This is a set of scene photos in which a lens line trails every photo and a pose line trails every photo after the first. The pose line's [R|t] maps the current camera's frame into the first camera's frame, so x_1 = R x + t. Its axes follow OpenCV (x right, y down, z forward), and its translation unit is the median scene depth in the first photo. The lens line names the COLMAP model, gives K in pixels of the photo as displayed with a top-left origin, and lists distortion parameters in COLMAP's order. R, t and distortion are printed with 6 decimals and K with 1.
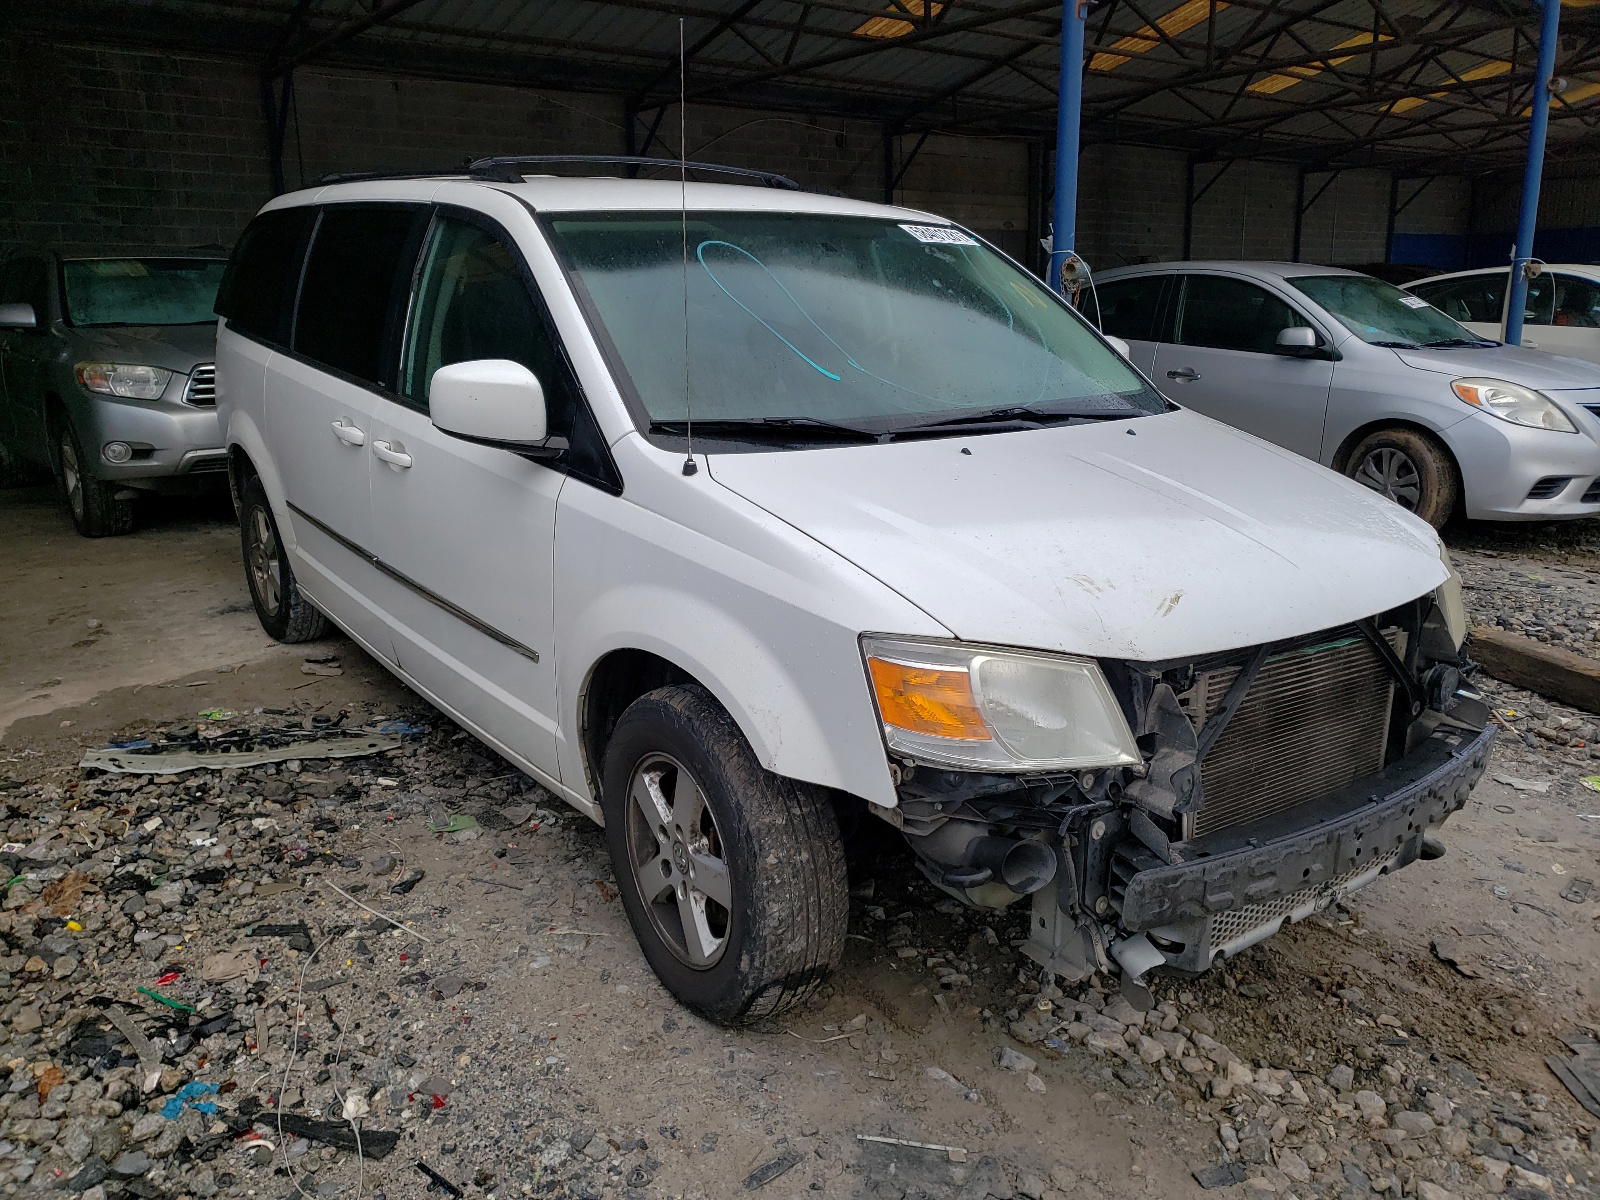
lens RADIAL K [[1175.6, 0, 800.0], [0, 1175.6, 600.0], [0, 0, 1]] dist [0.006576, 0.007222]
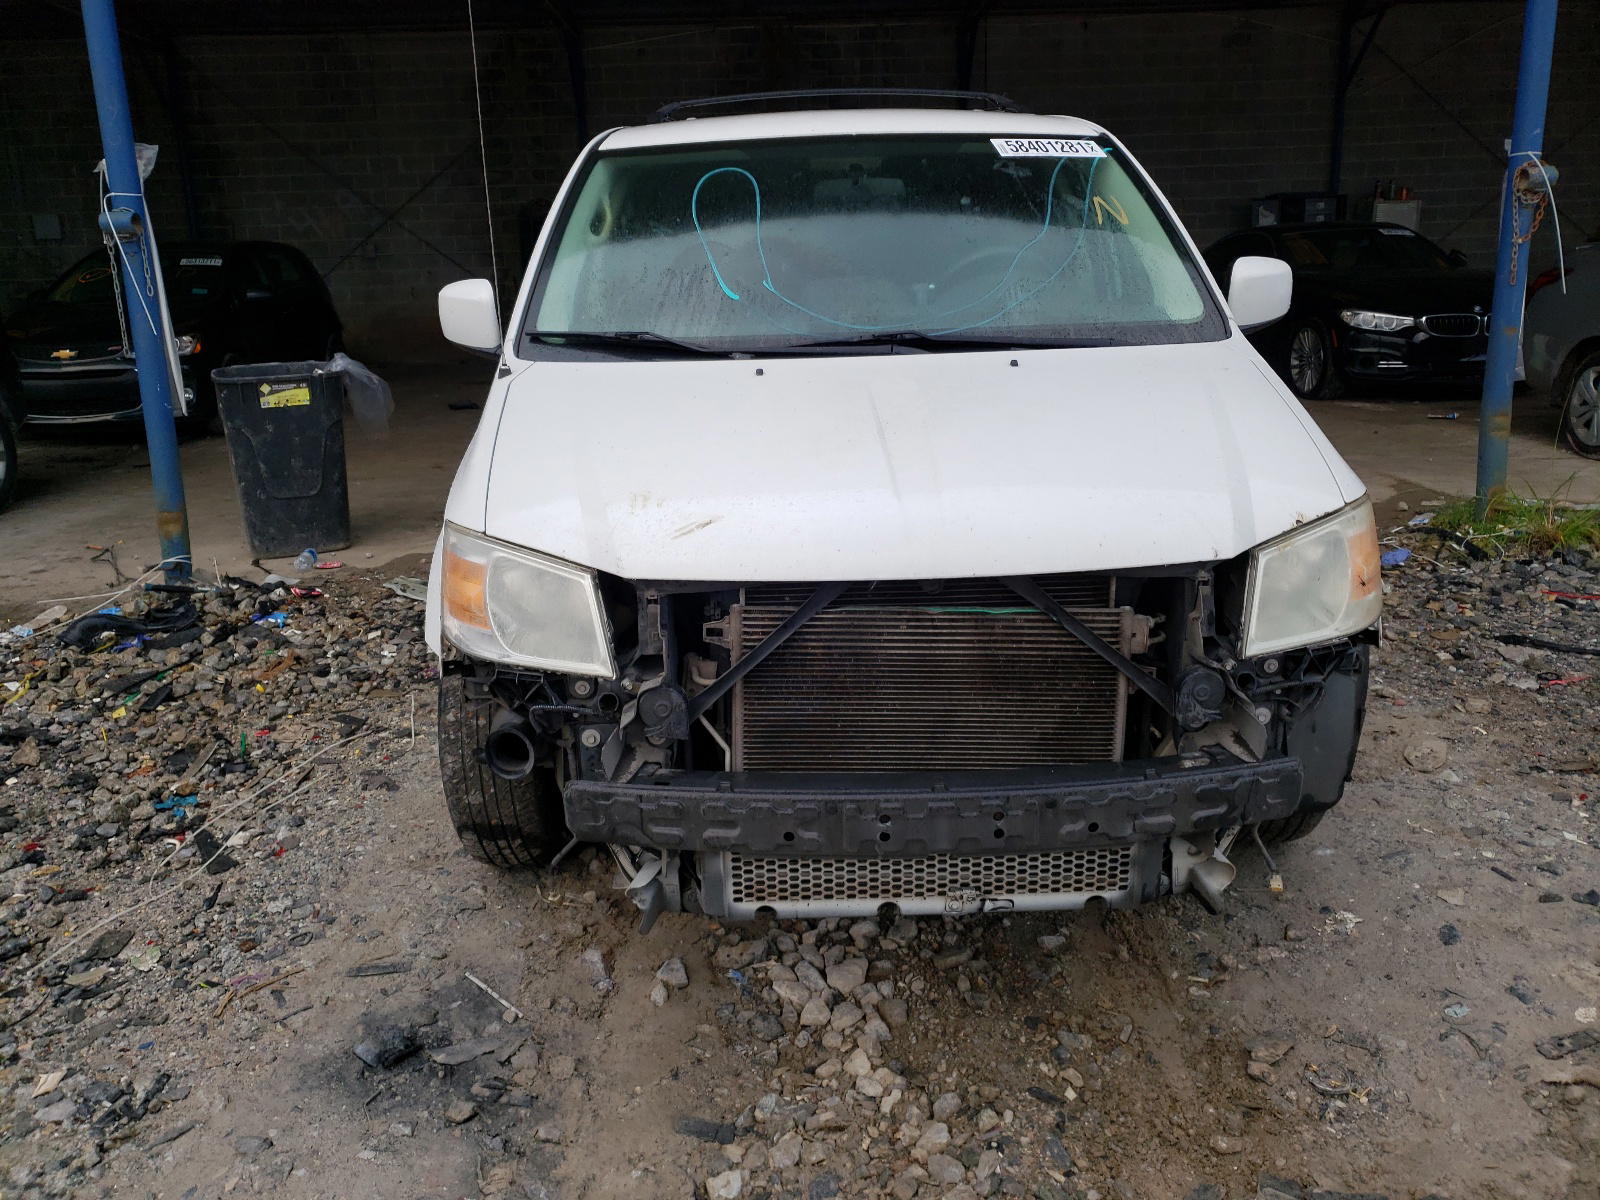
lens RADIAL K [[1188.0, 0, 799.4], [0, 1188.0, 560.6], [0, 0, 1]] dist [0.003467, 0.004193]
pose [[0.830371, 0.126524, -0.542656, 0.802929], [-0.117889, 0.991725, 0.050835, -0.025090], [0.544598, 0.021761, 0.838415, 0.201431]]
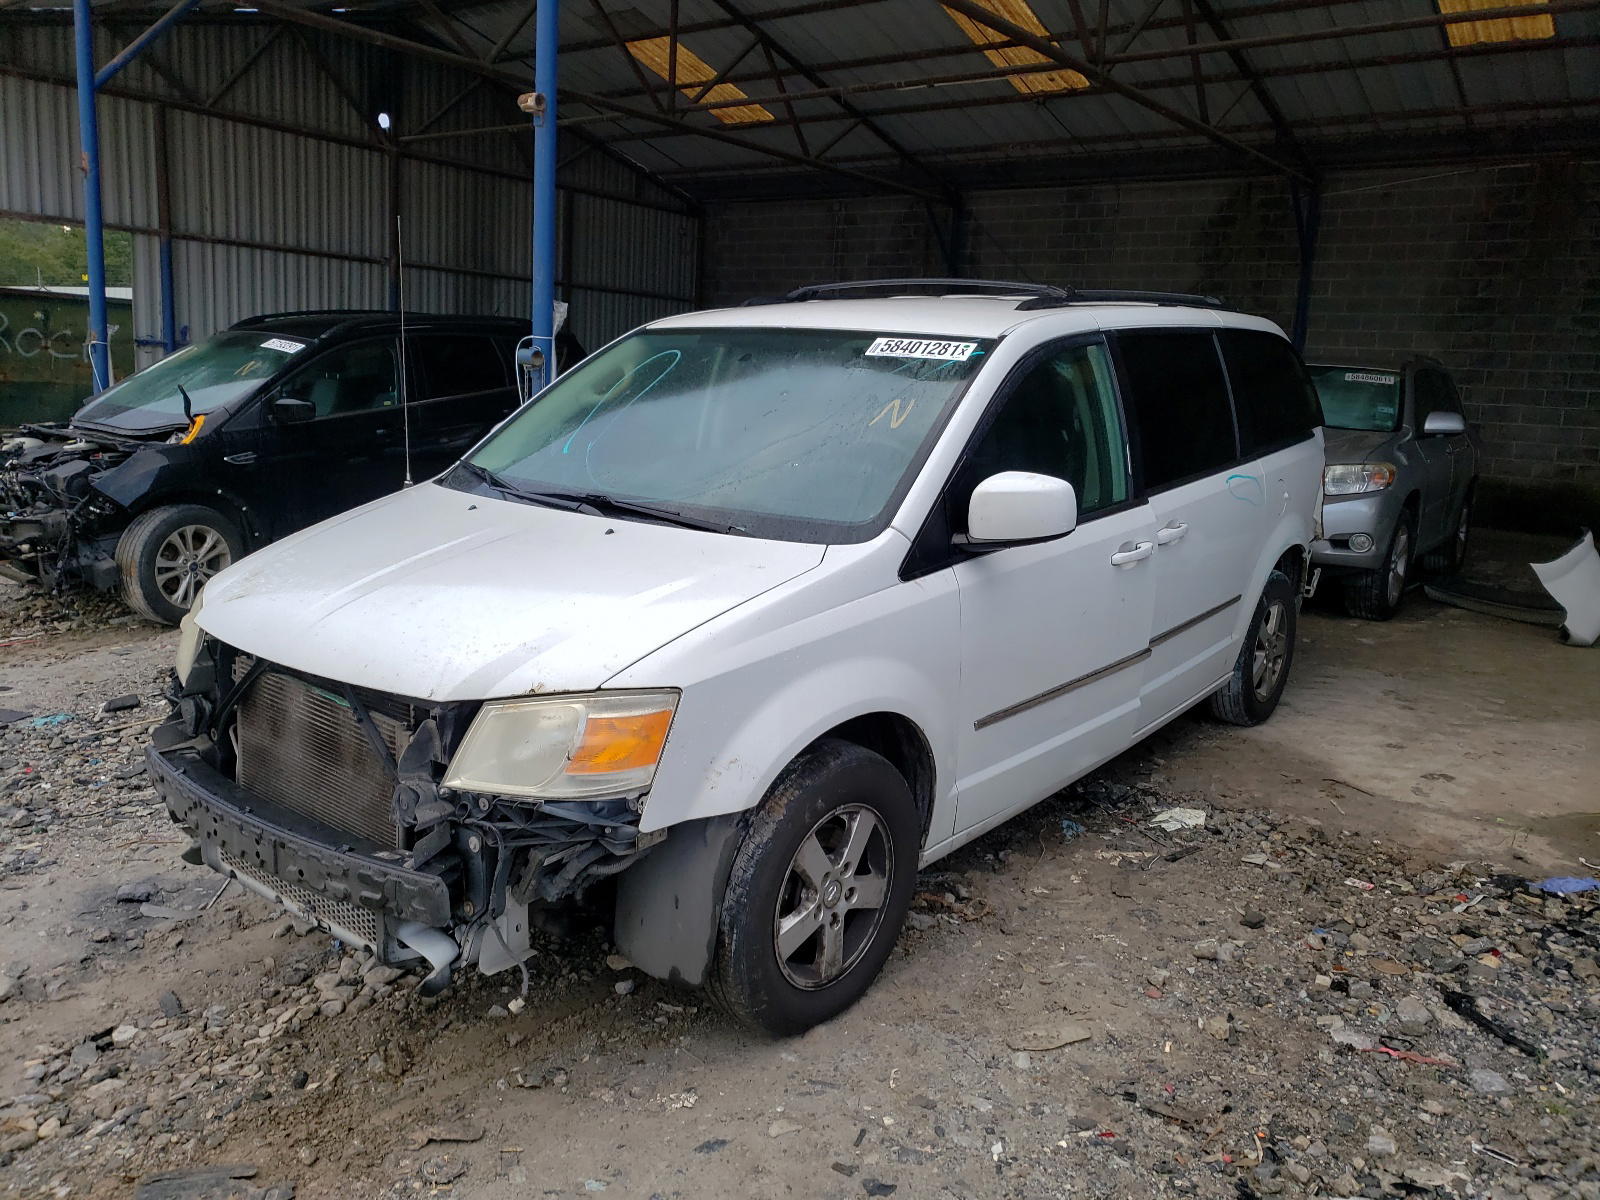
lens RADIAL K [[1175.6, 0, 800.0], [0, 1175.6, 600.0], [0, 0, 1]] dist [0.006576, 0.007222]
pose [[0.321042, 0.205549, -0.924490, 1.633011], [-0.284995, 0.951884, 0.112672, -0.310150], [0.903166, 0.227303, 0.364175, 0.969988]]
